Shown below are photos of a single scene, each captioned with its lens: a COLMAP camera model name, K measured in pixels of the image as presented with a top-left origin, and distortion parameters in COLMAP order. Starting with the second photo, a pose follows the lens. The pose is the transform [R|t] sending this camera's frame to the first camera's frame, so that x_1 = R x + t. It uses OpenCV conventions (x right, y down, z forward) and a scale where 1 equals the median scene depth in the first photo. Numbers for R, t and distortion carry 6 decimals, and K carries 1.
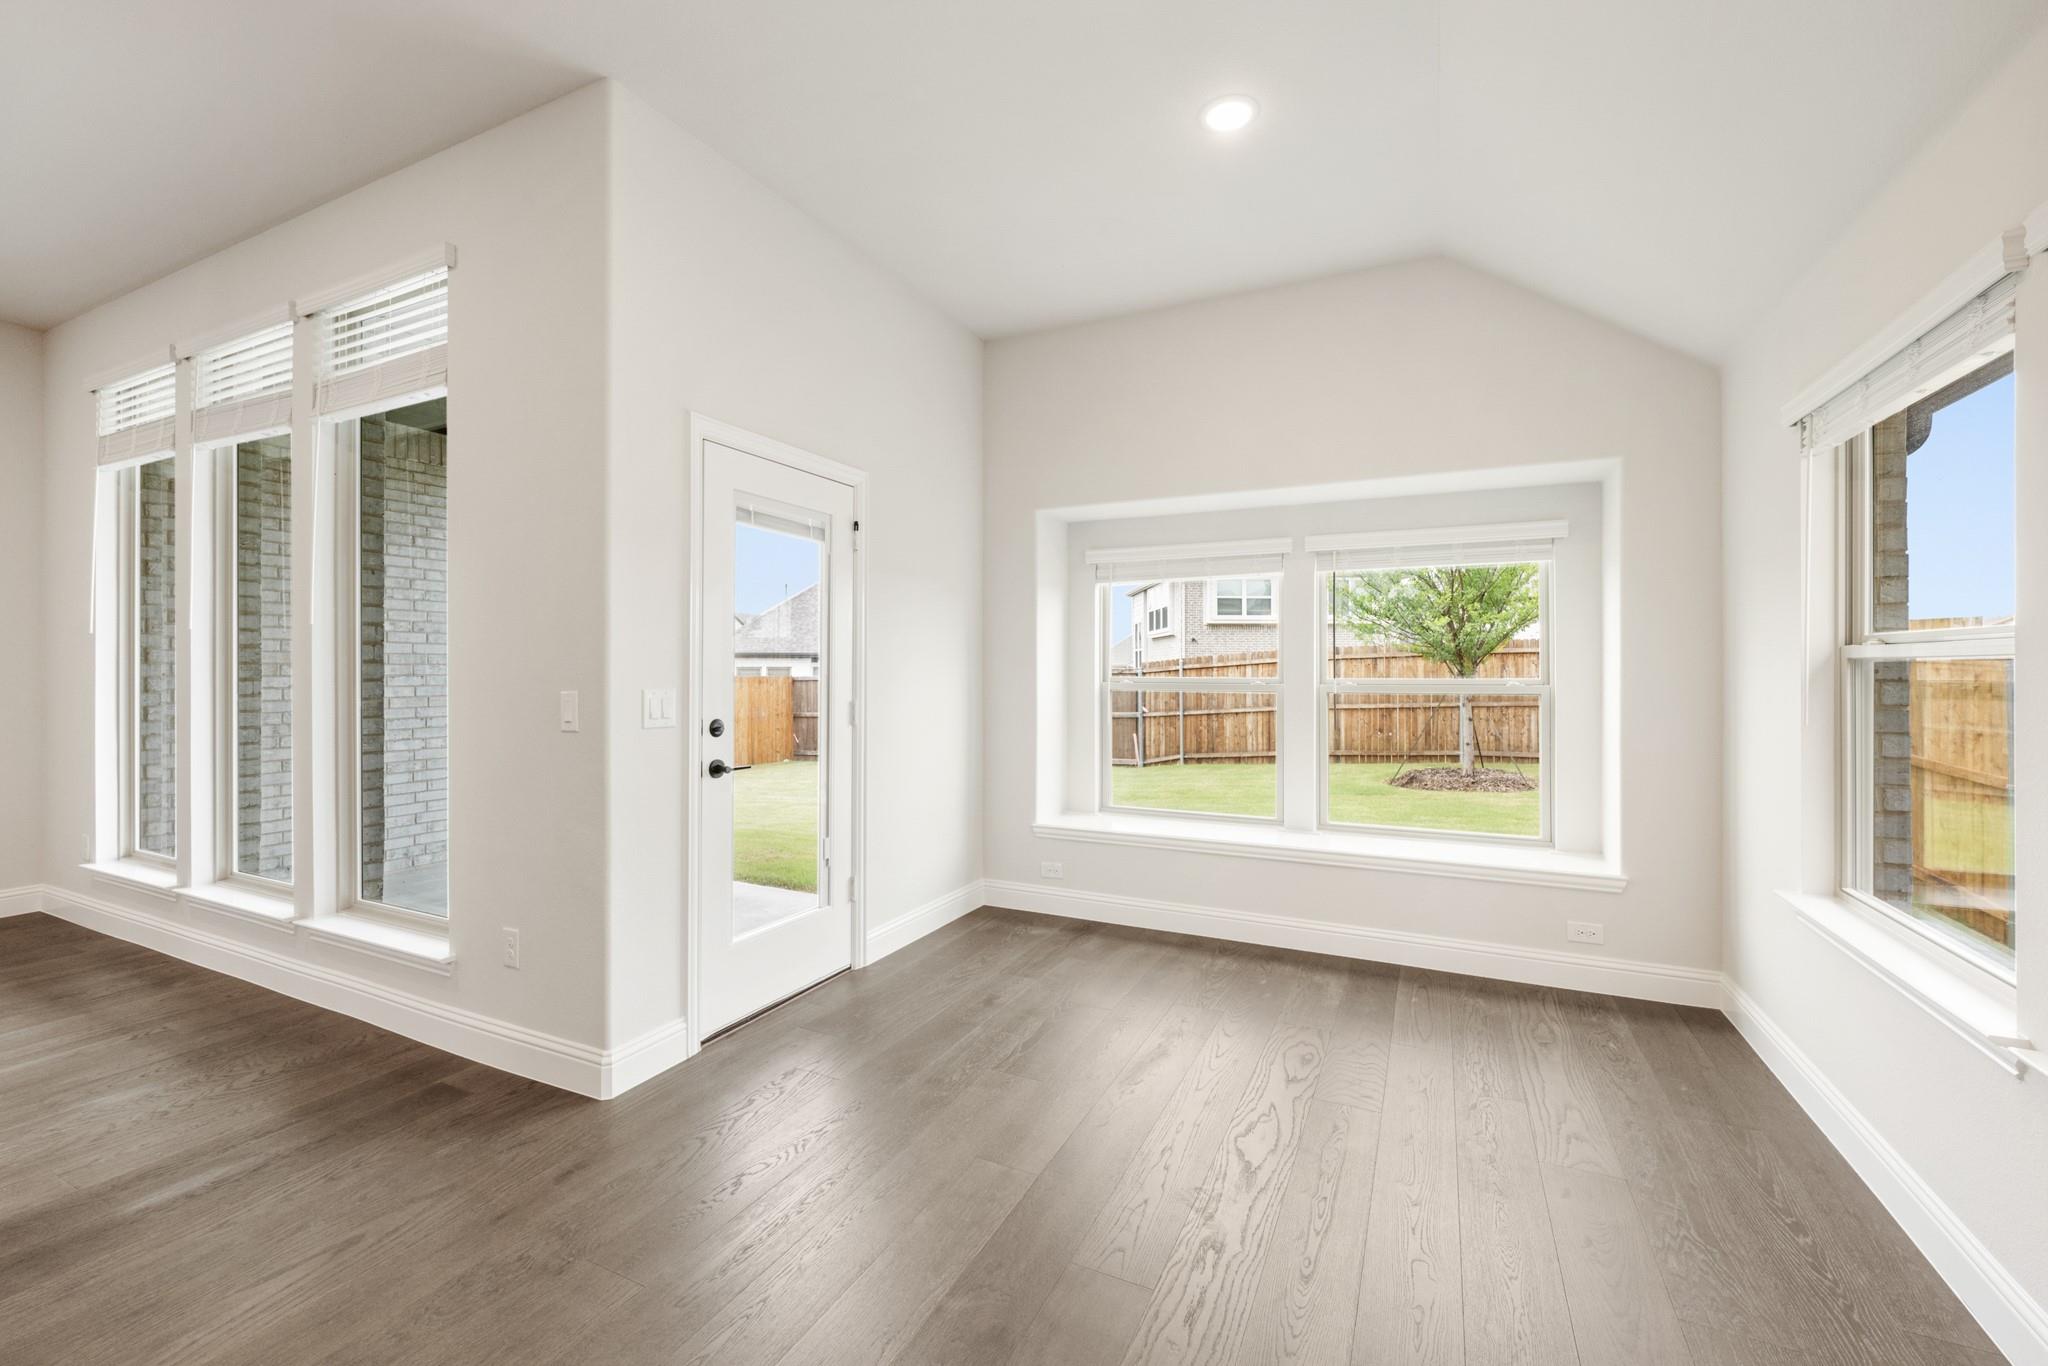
lens RADIAL K [[841.7, 0, 1023.3], [0, 841.7, 675.7], [0, 0, 1]] dist [0.003437, 0.000250]
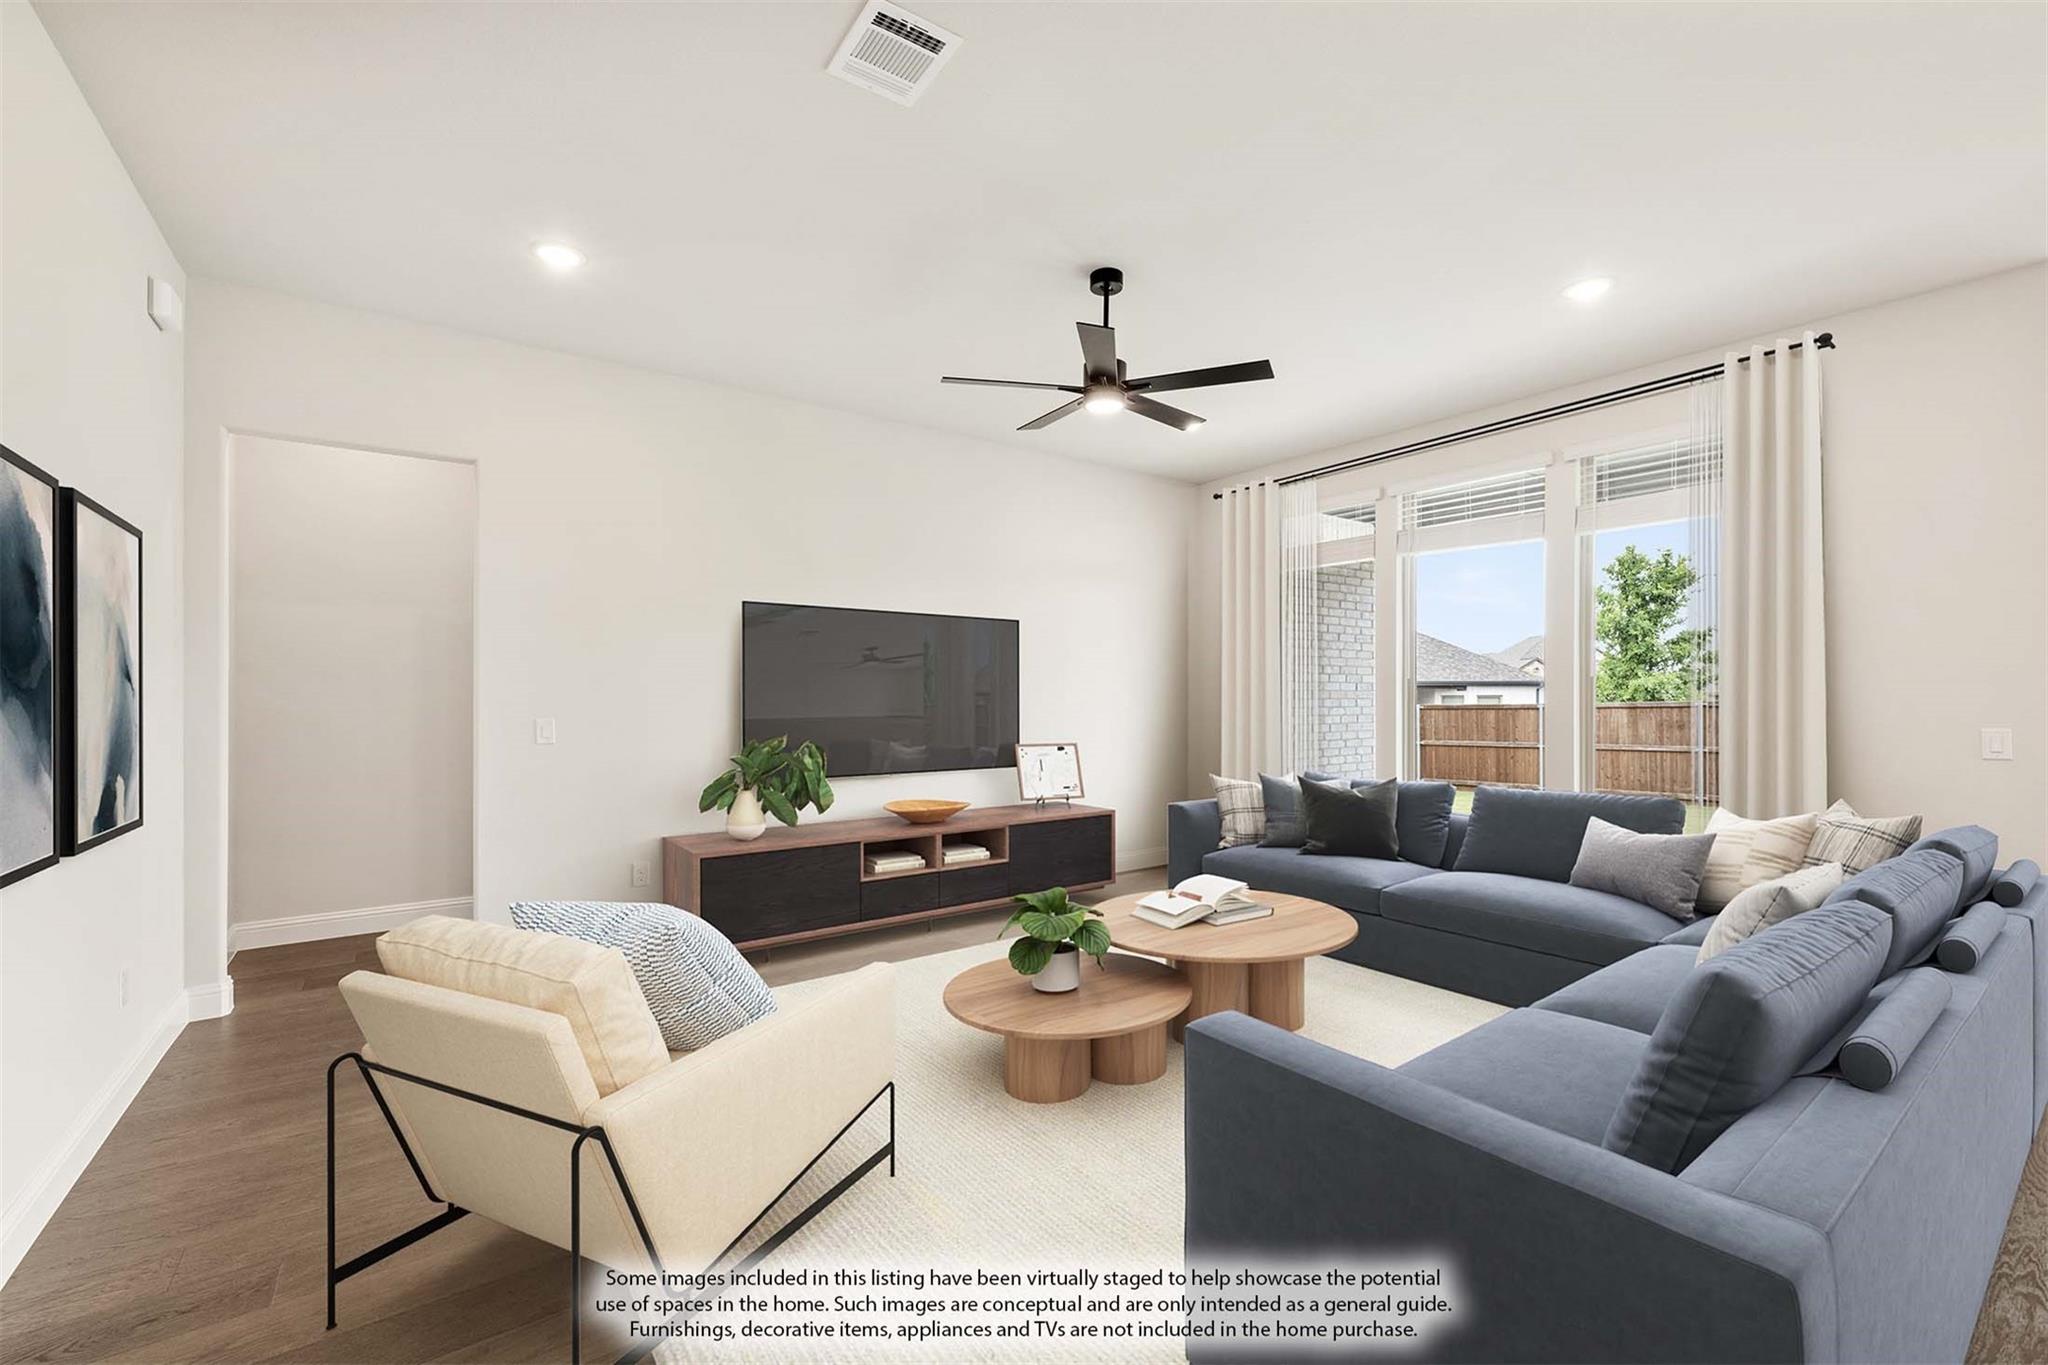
lens RADIAL K [[841.7, 0, 1024.0], [0, 841.7, 693.0], [0, 0, 1]] dist [0.003437, 0.000250]
pose [[0.883480, -0.010022, -0.468362, -0.550077], [0.007714, 0.999947, -0.006845, -0.017125], [0.468406, 0.002434, 0.883510, -0.388339]]
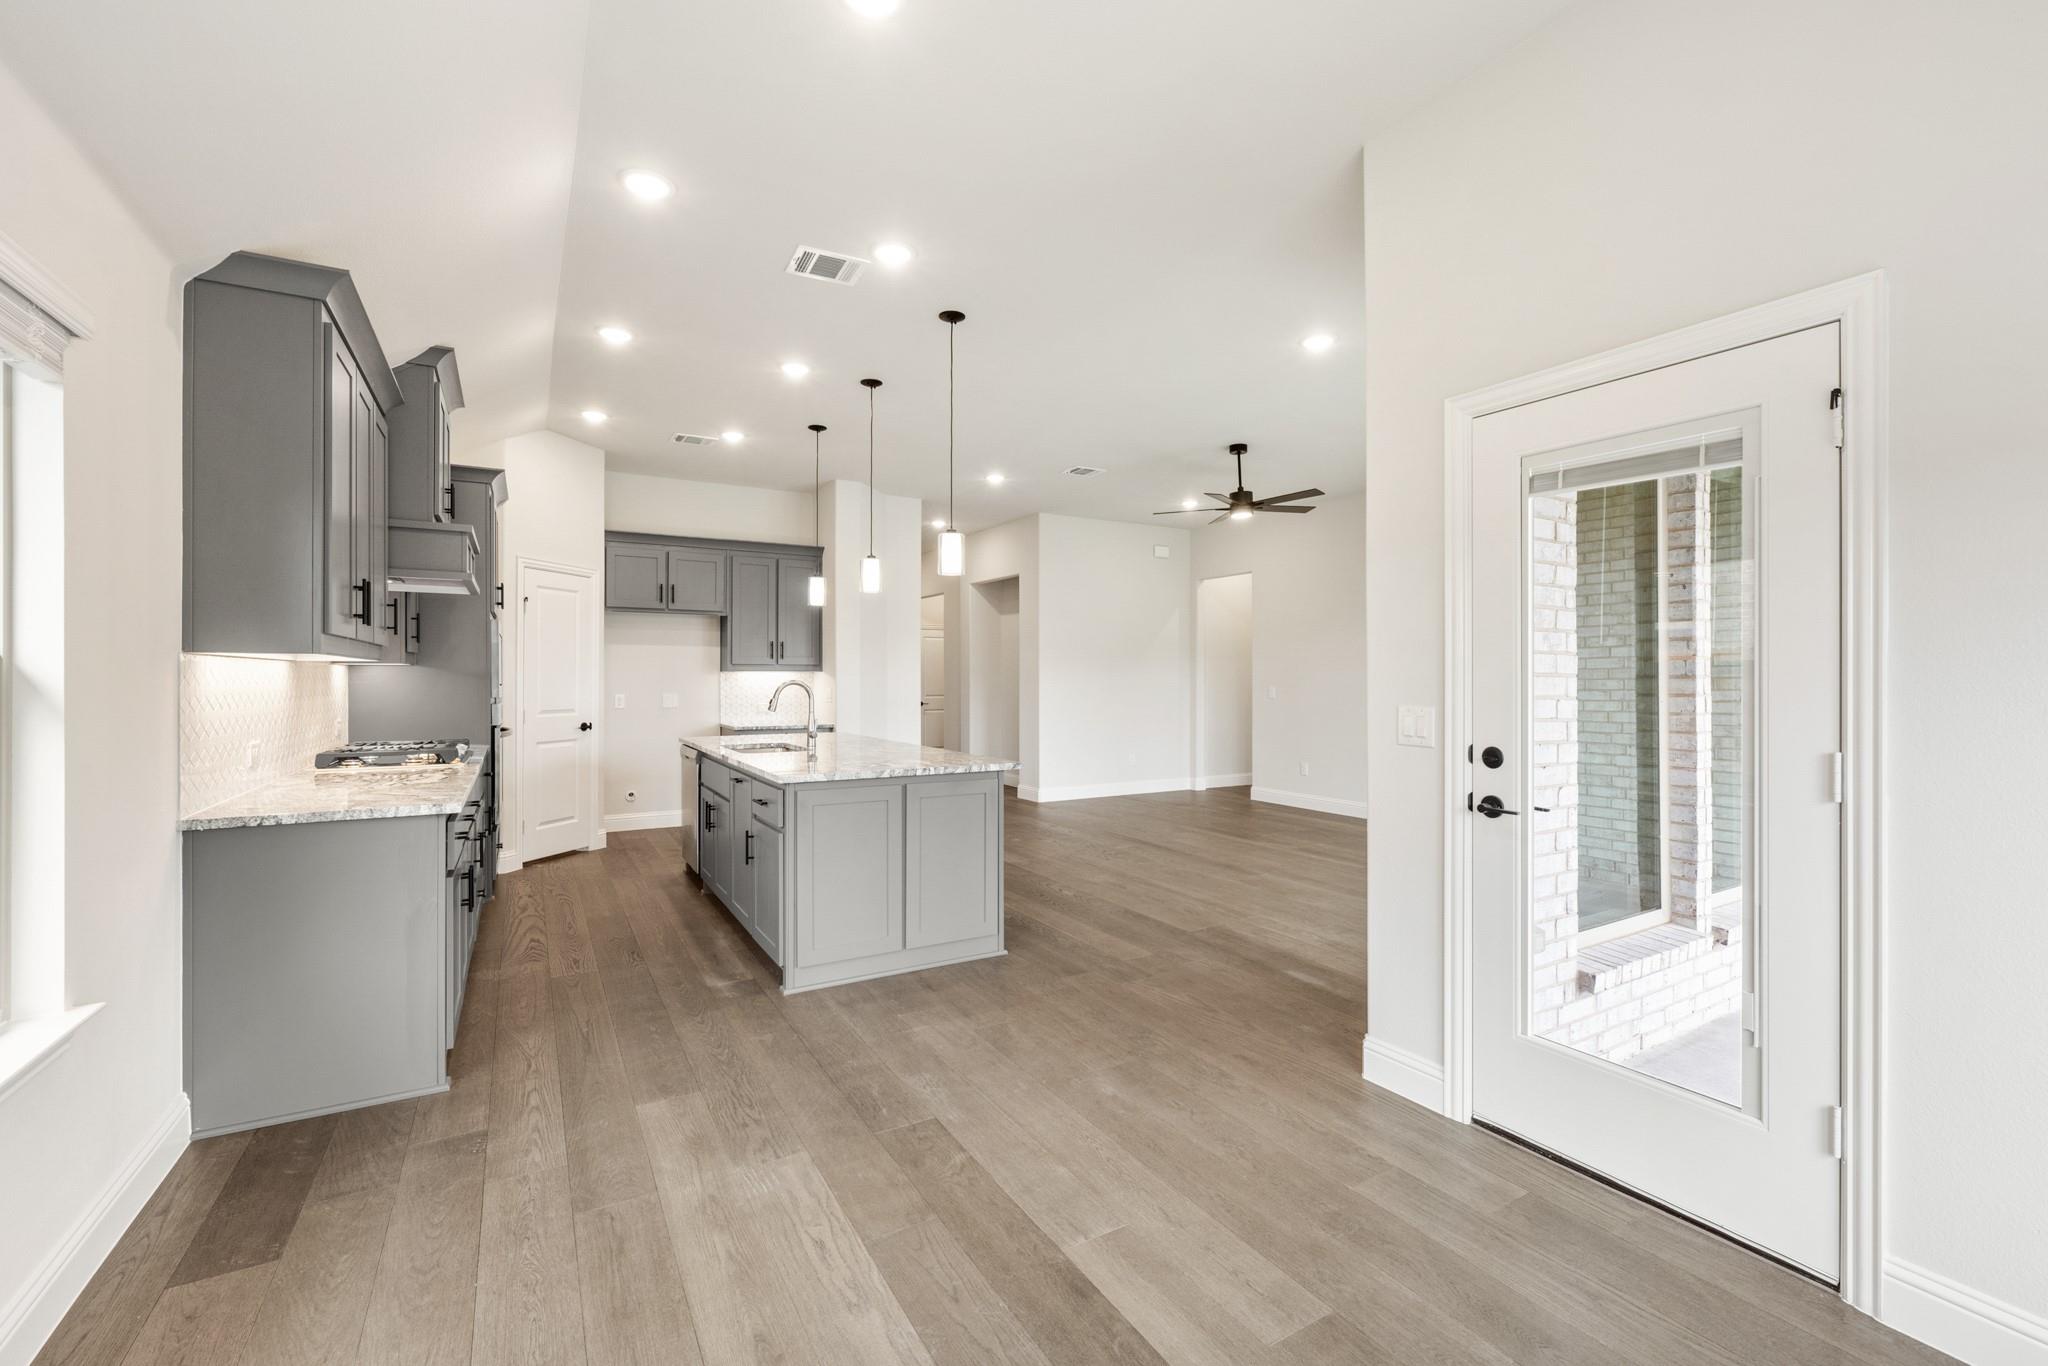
lens RADIAL K [[841.7, 0, 1022.5], [0, 841.7, 678.0], [0, 0, 1]] dist [0.003437, 0.000250]
pose [[-0.547584, -0.003074, -0.836745, 0.484235], [-0.004586, 0.999989, -0.000673, -0.010757], [0.836738, 0.003468, -0.547592, 0.884777]]
